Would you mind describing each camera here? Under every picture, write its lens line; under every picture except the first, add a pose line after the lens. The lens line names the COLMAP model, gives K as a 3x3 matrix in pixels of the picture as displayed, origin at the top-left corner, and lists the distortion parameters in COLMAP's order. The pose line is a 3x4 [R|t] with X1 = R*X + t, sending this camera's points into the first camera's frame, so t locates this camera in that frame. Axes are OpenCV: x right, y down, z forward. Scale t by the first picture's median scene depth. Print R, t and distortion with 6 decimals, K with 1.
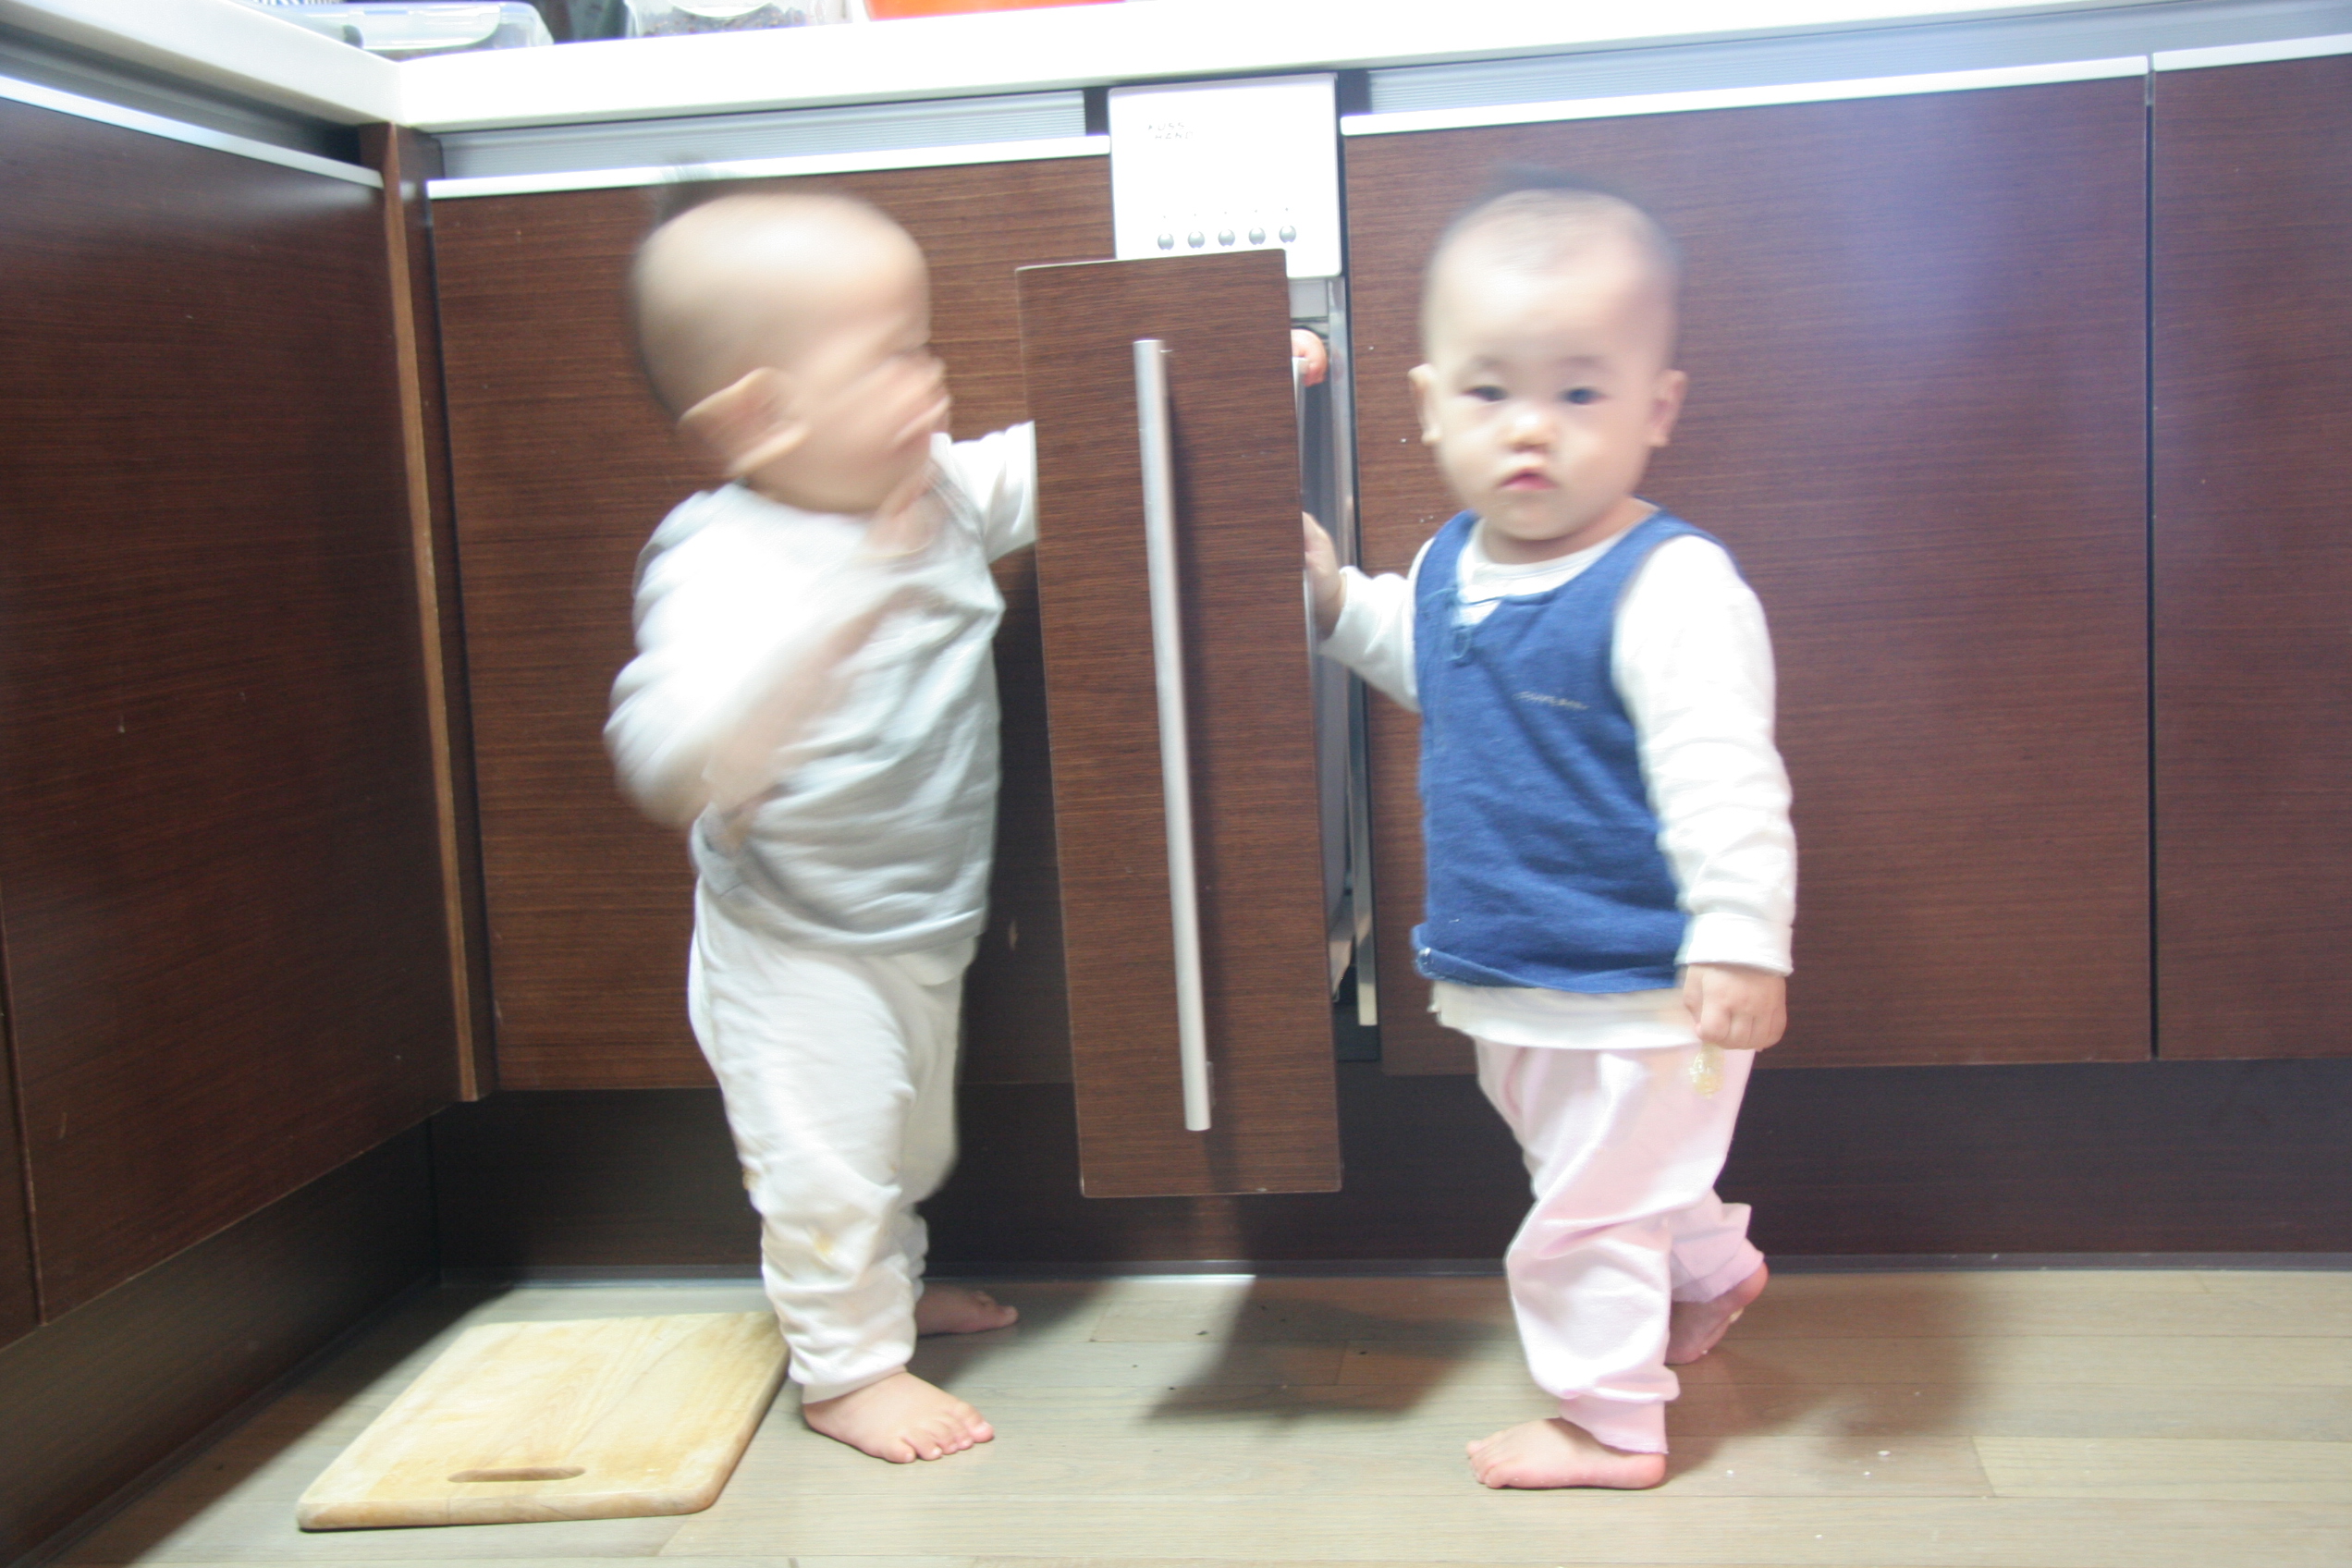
lens RADIAL K [[2831.9, 0, 1176.0], [0, 2831.9, 784.0], [0, 0, 1]] dist [0.018813, -0.020993]
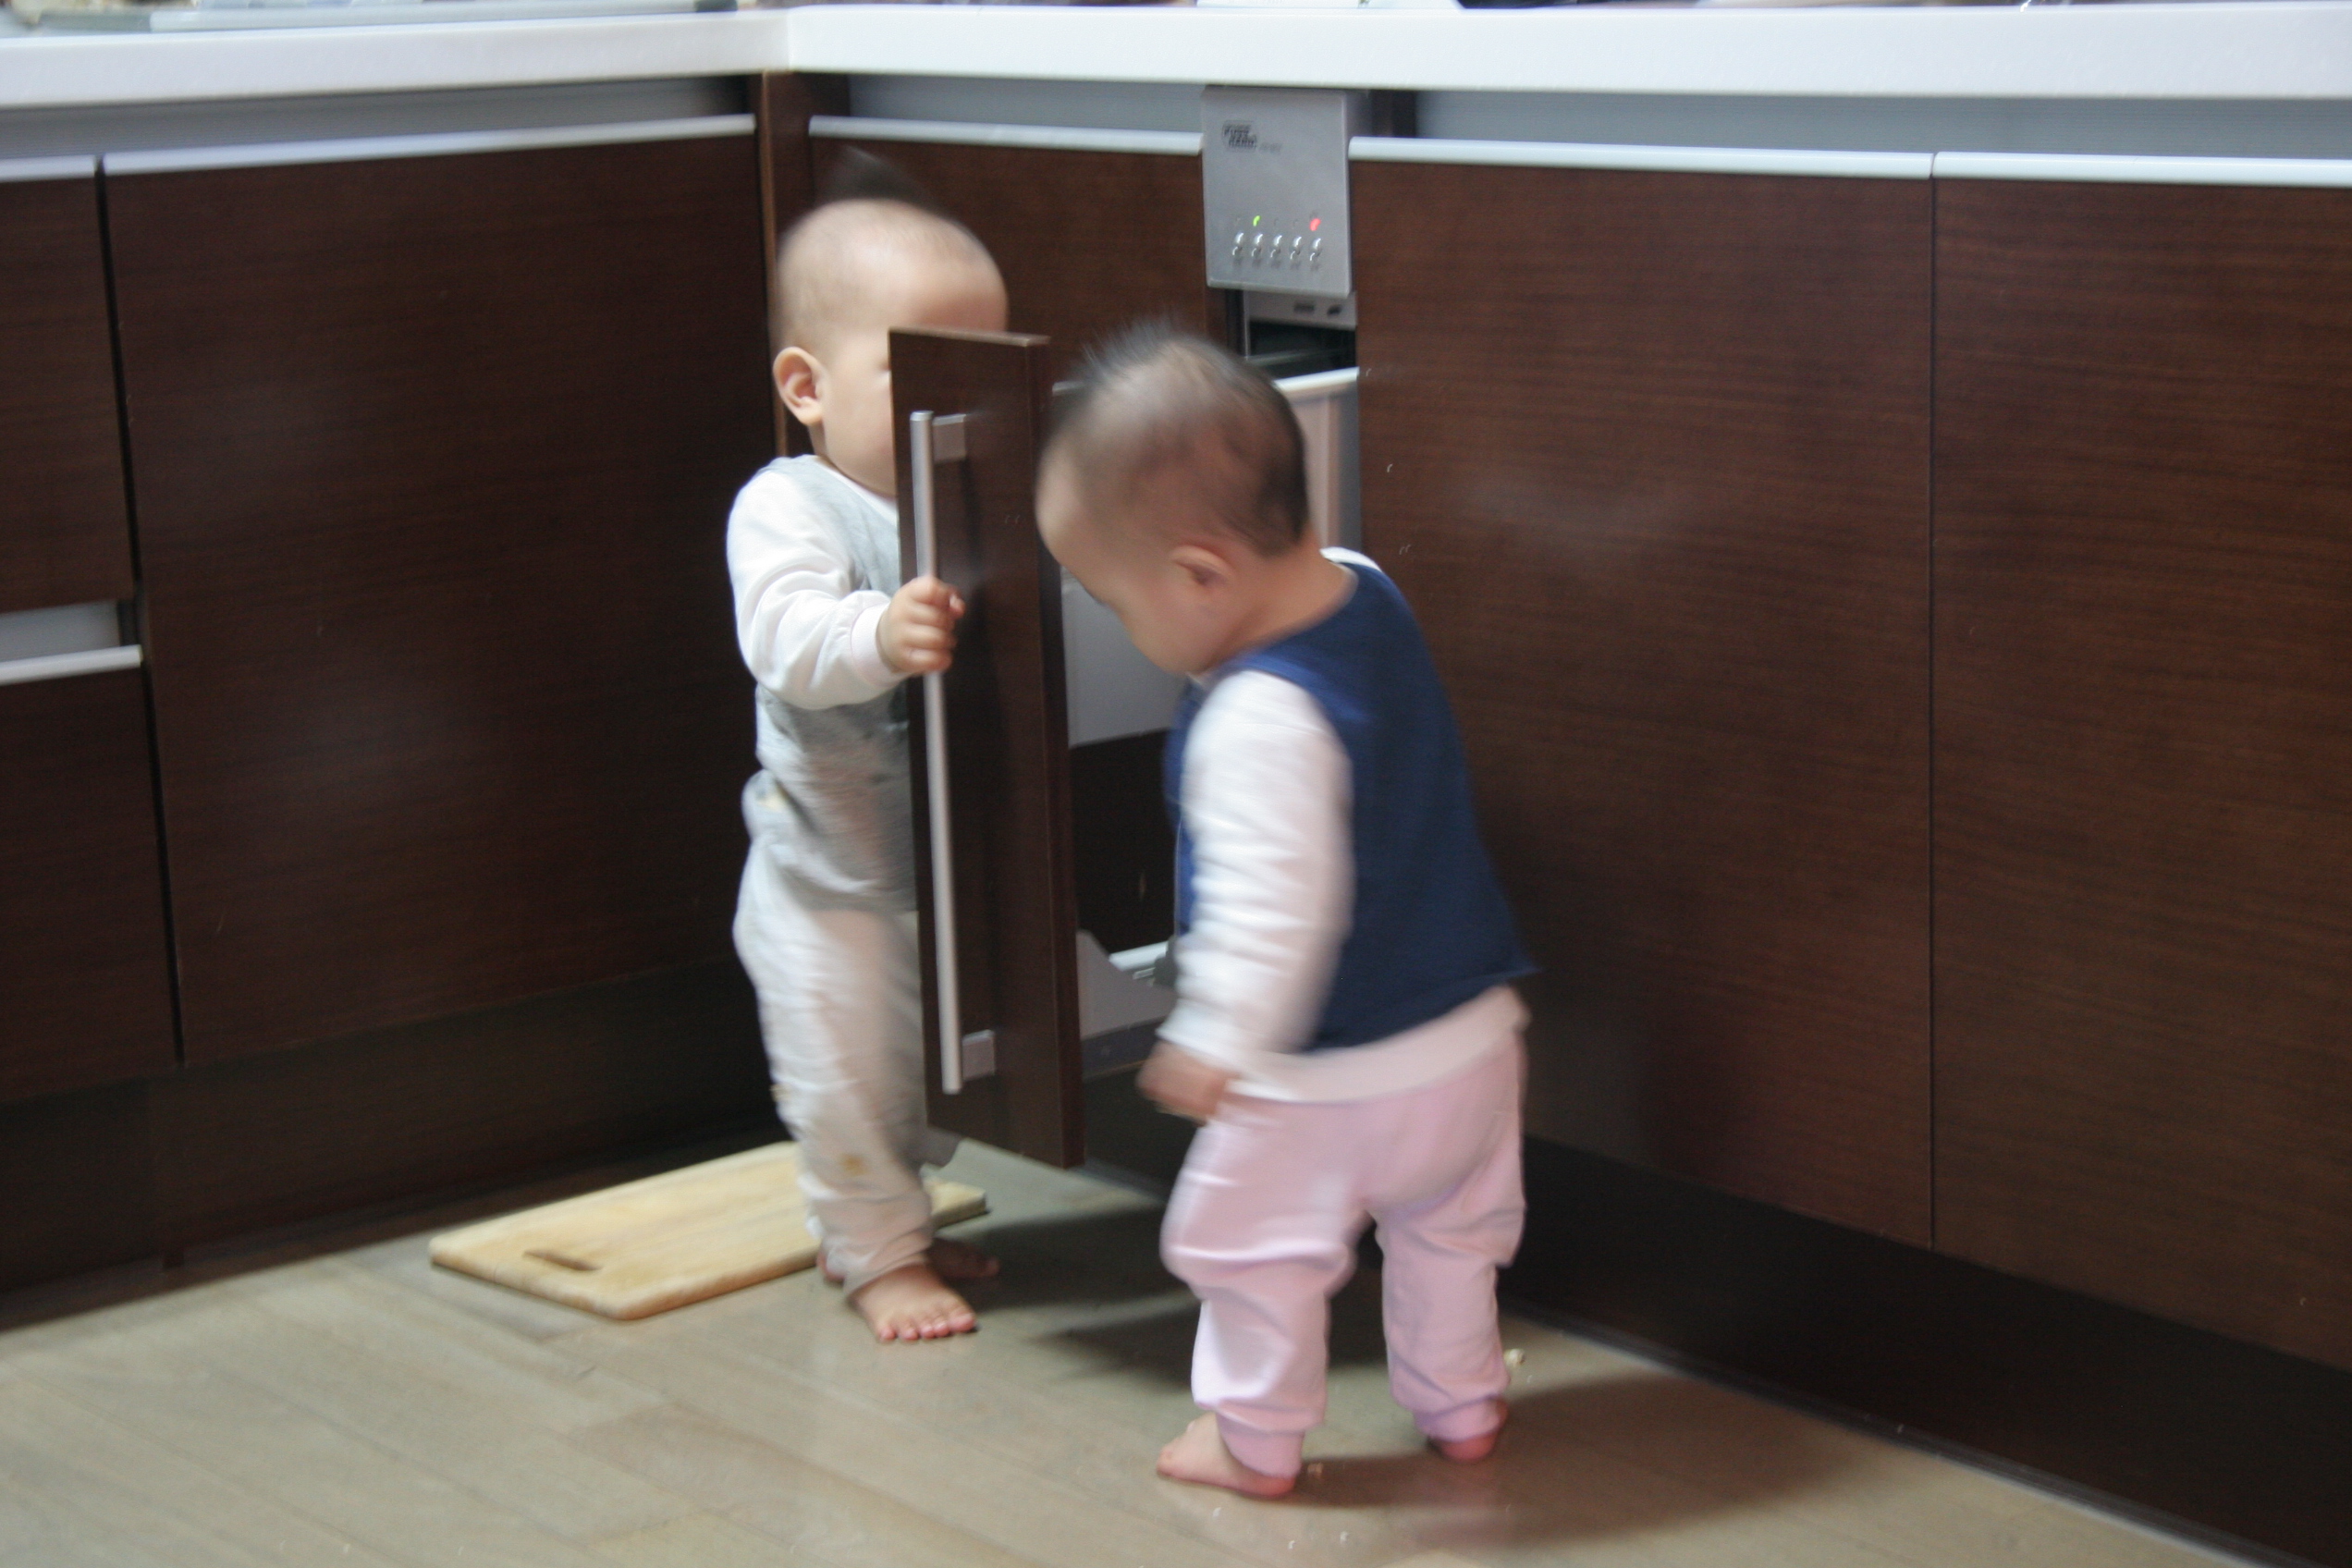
lens RADIAL K [[4785.9, 0, 1176.0], [0, 4785.9, 784.0], [0, 0, 1]] dist [0.032895, -2.418402]
pose [[0.731221, 0.154694, -0.664369, 1.147740], [-0.078429, 0.986553, 0.143392, -0.243661], [0.677617, -0.052745, 0.733521, -0.282611]]
